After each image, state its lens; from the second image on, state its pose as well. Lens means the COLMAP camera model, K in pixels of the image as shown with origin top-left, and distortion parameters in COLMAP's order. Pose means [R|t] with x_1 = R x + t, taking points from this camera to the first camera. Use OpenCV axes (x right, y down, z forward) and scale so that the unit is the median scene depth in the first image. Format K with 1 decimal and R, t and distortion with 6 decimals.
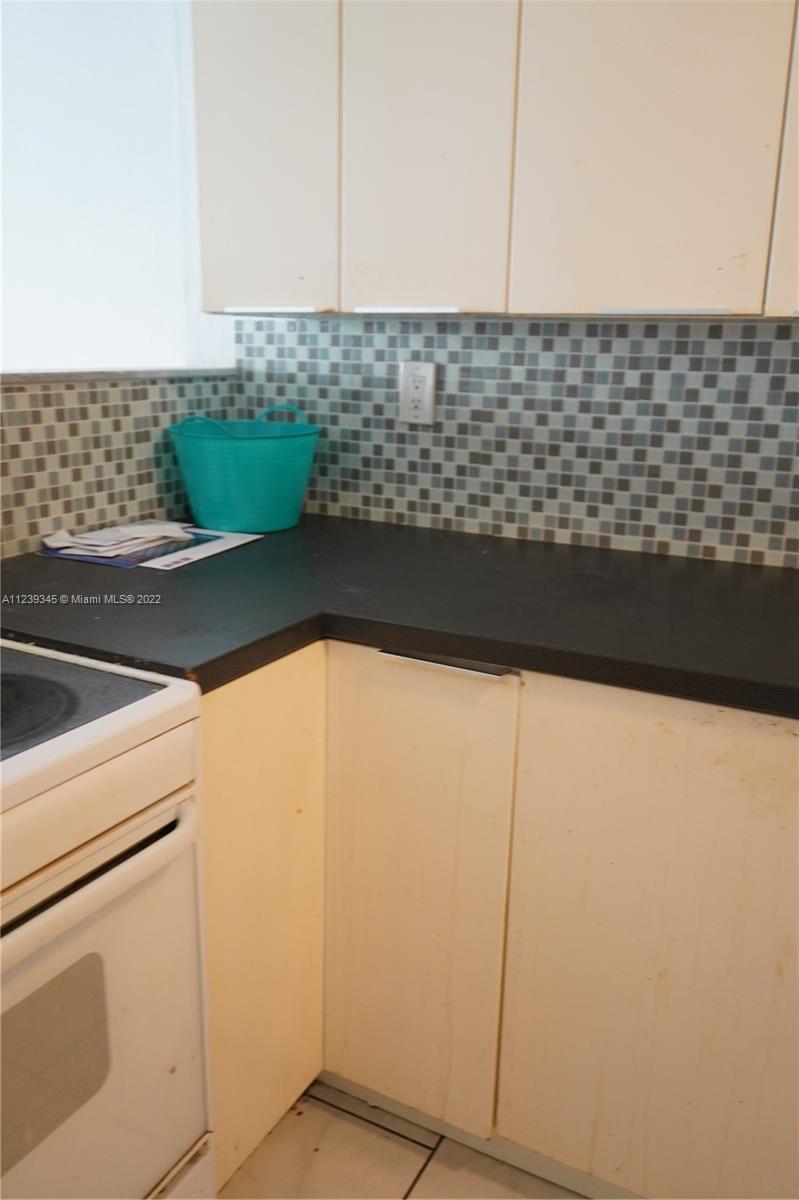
lens RADIAL K [[964.9, 0, 399.5], [0, 964.9, 600.0], [0, 0, 1]] dist [-0.009297, 0.008023]
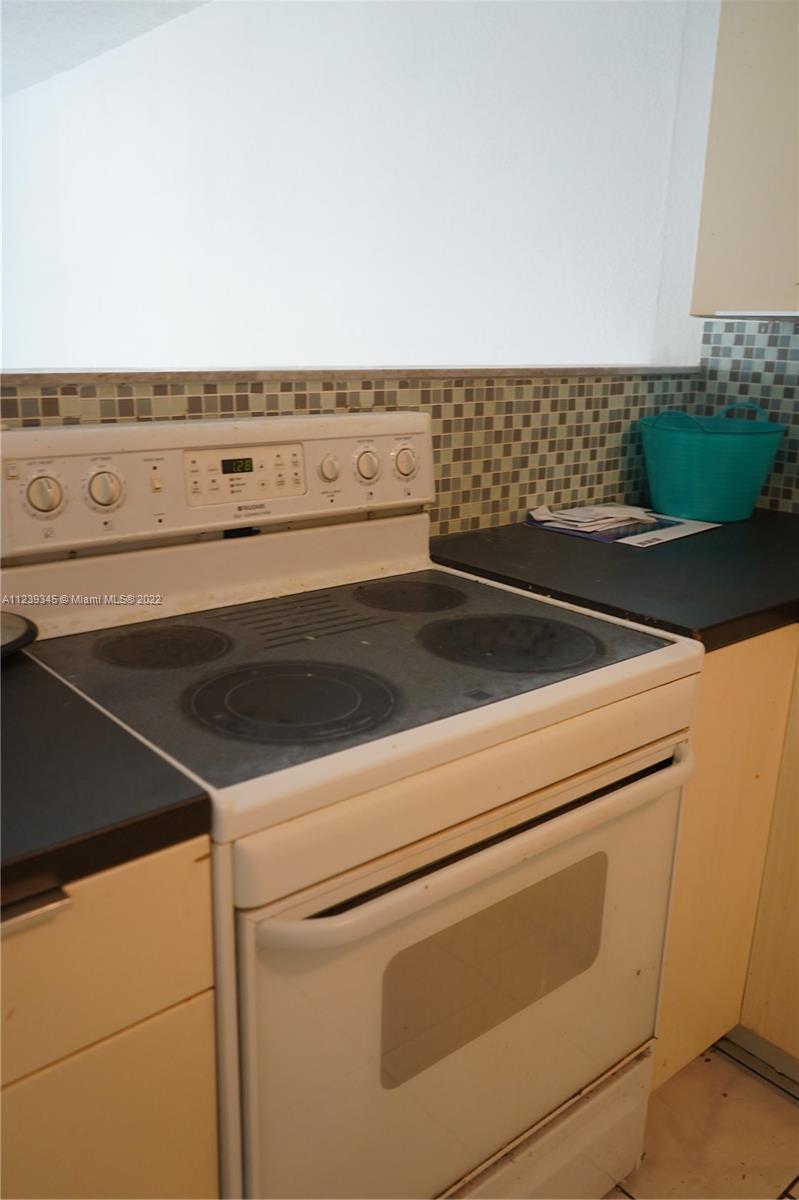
lens RADIAL K [[964.9, 0, 399.5], [0, 964.9, 600.0], [0, 0, 1]] dist [-0.009297, 0.008023]
pose [[0.930164, 0.103976, -0.352115, -0.087708], [-0.102351, 0.994476, 0.023282, 0.027447], [0.352590, 0.014383, 0.935667, -0.121119]]
